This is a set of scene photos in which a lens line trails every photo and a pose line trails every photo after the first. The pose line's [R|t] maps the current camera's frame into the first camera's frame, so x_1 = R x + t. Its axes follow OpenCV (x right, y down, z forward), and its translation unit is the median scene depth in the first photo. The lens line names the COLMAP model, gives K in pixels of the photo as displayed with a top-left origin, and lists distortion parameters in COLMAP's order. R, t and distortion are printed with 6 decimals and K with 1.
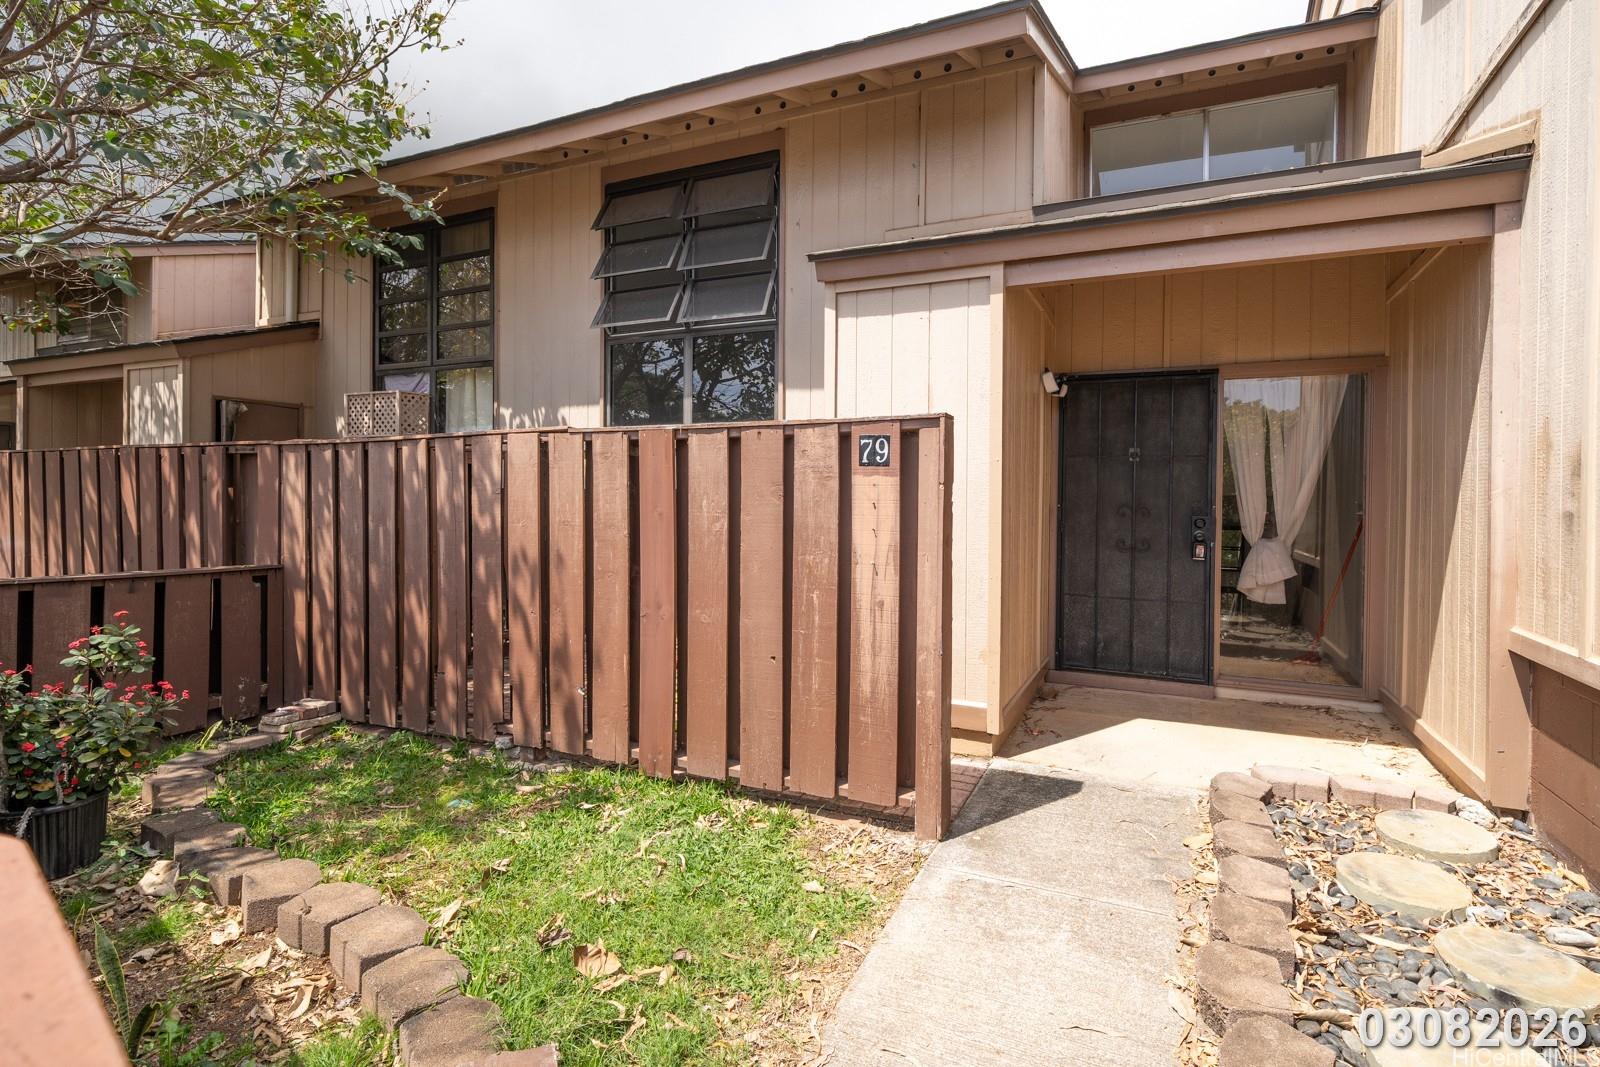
lens RADIAL K [[709.9, 0, 880.6], [0, 709.9, 502.3], [0, 0, 1]] dist [-0.000788, -0.000734]
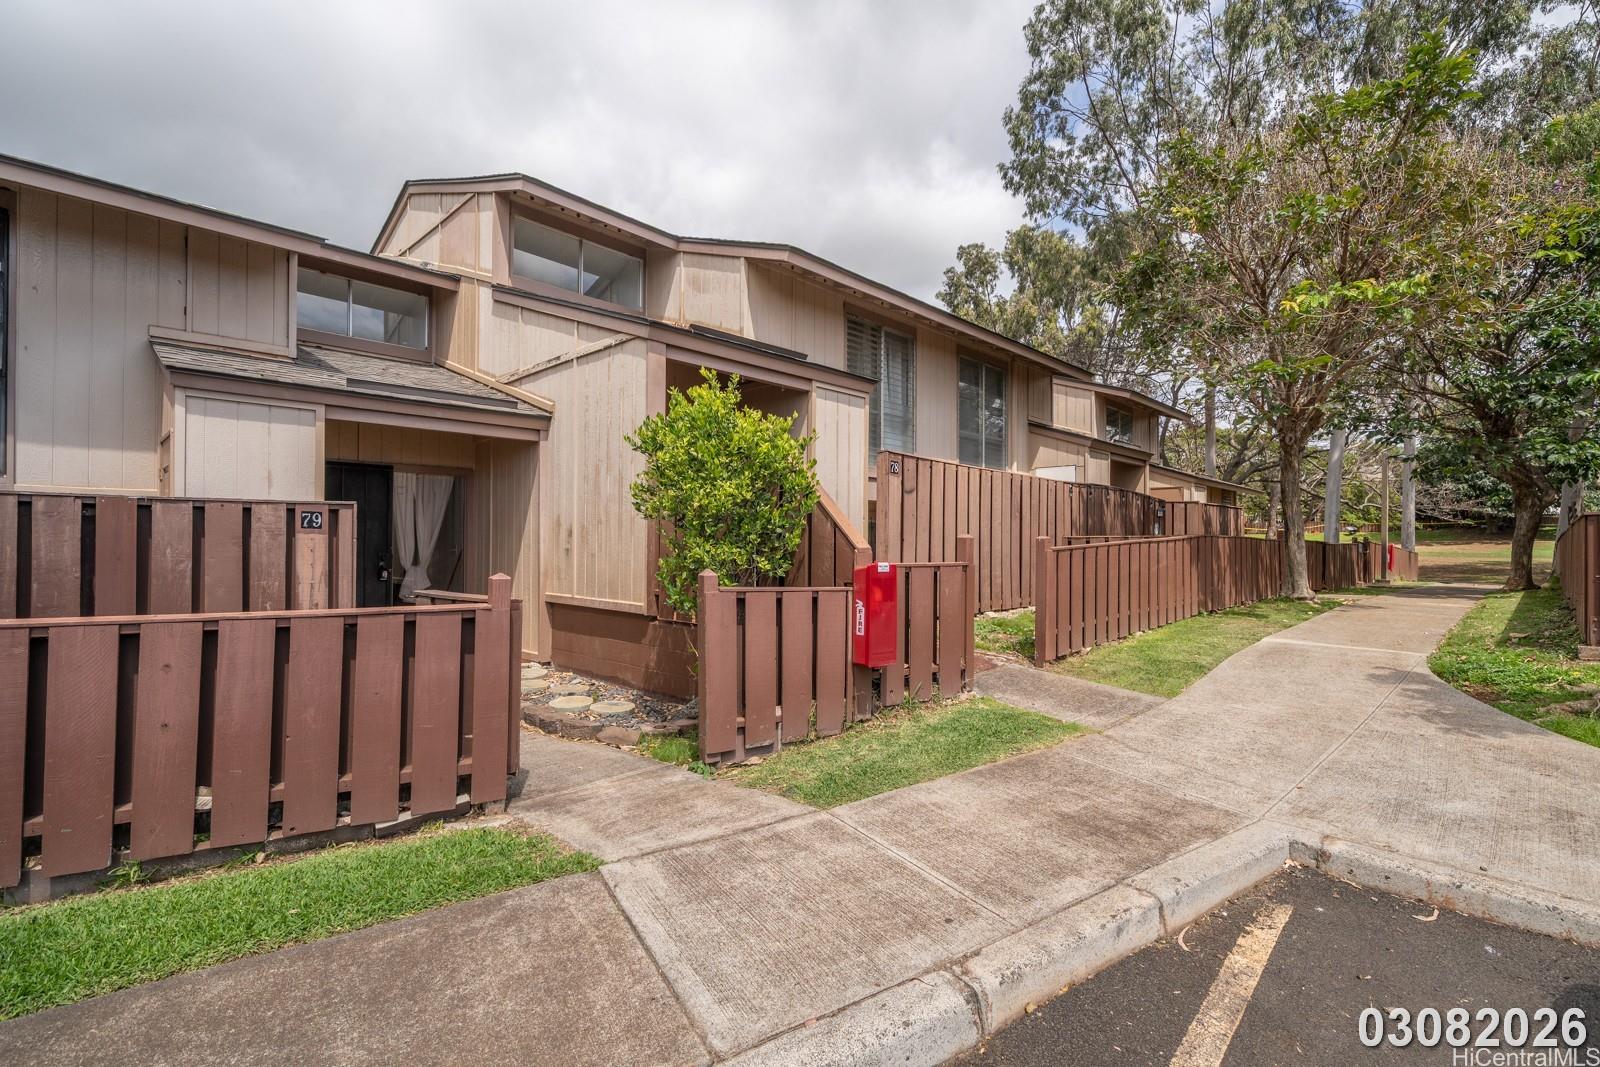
lens RADIAL K [[696.0, 0, 799.4], [0, 696.0, 530.2], [0, 0, 1]] dist [-0.000463, 0.000000]
pose [[0.321783, 0.009722, 0.946763, -0.932732], [0.003658, 0.999927, -0.011511, -0.016058], [-0.946806, 0.007168, 0.321724, -0.536865]]
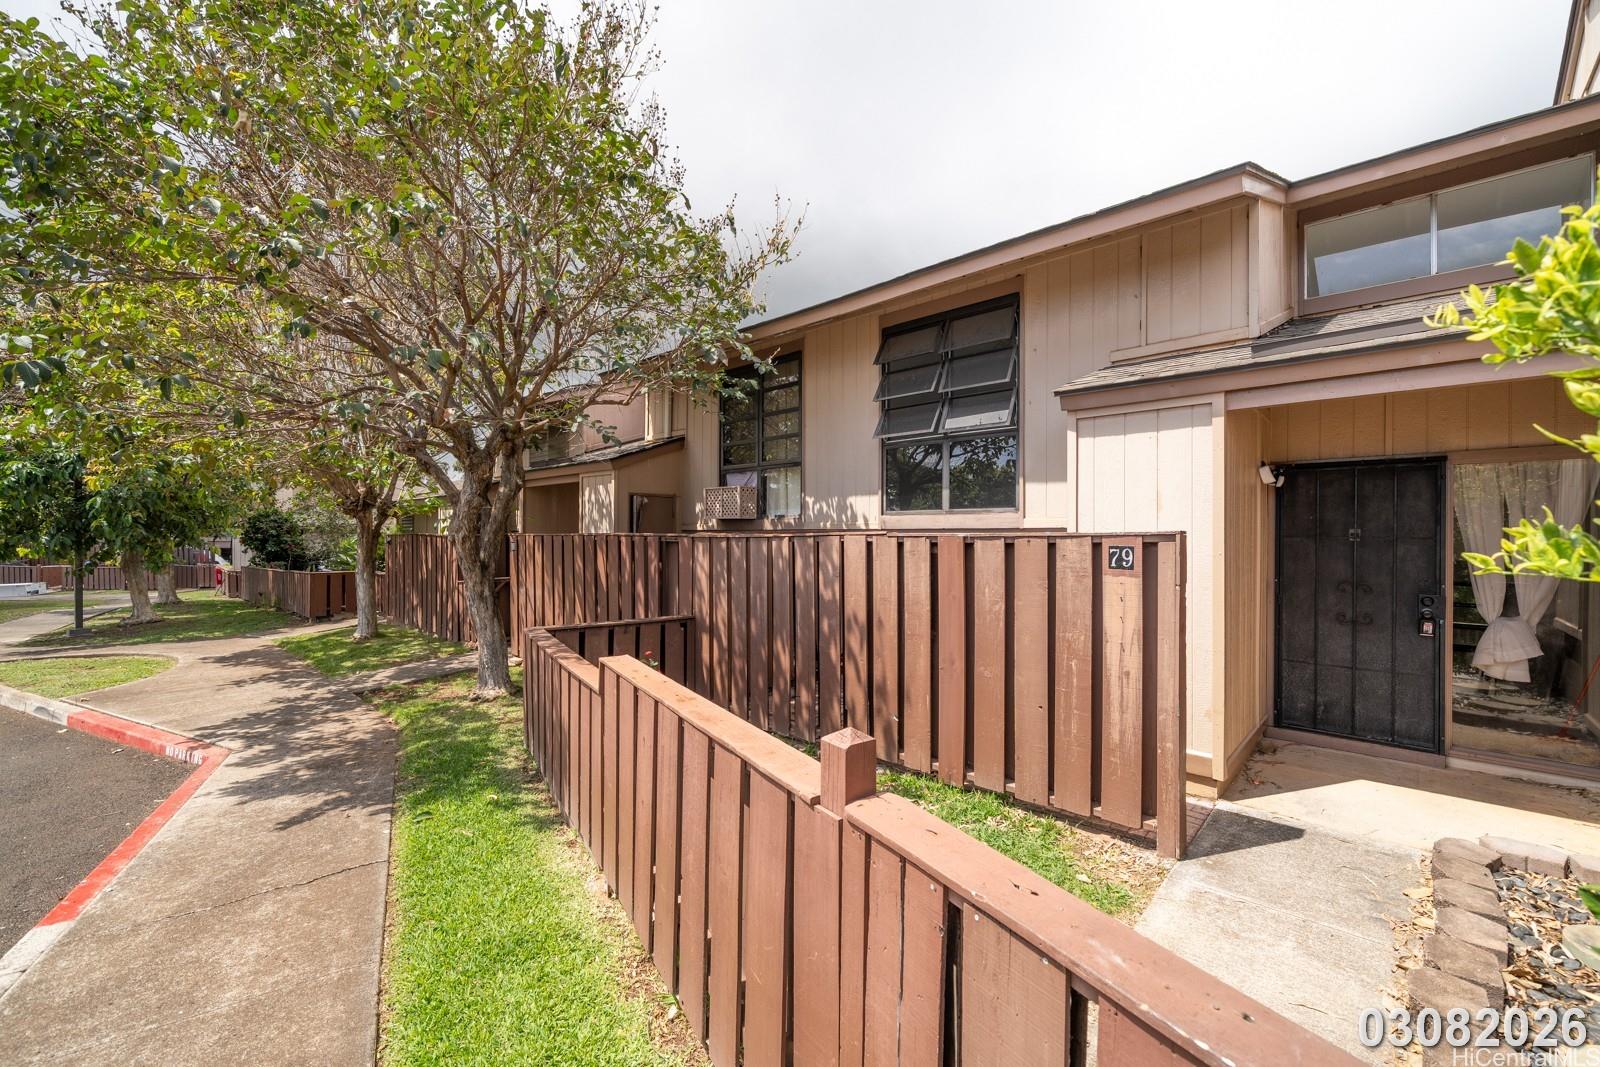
lens RADIAL K [[651.4, 0, 866.0], [0, 651.4, 527.5], [0, 0, 1]] dist [-0.002471, -0.000314]
pose [[0.953003, -0.005186, -0.302915, -0.068864], [0.001068, 0.999905, -0.013761, -0.082119], [0.302957, 0.012791, 0.952918, -0.223875]]
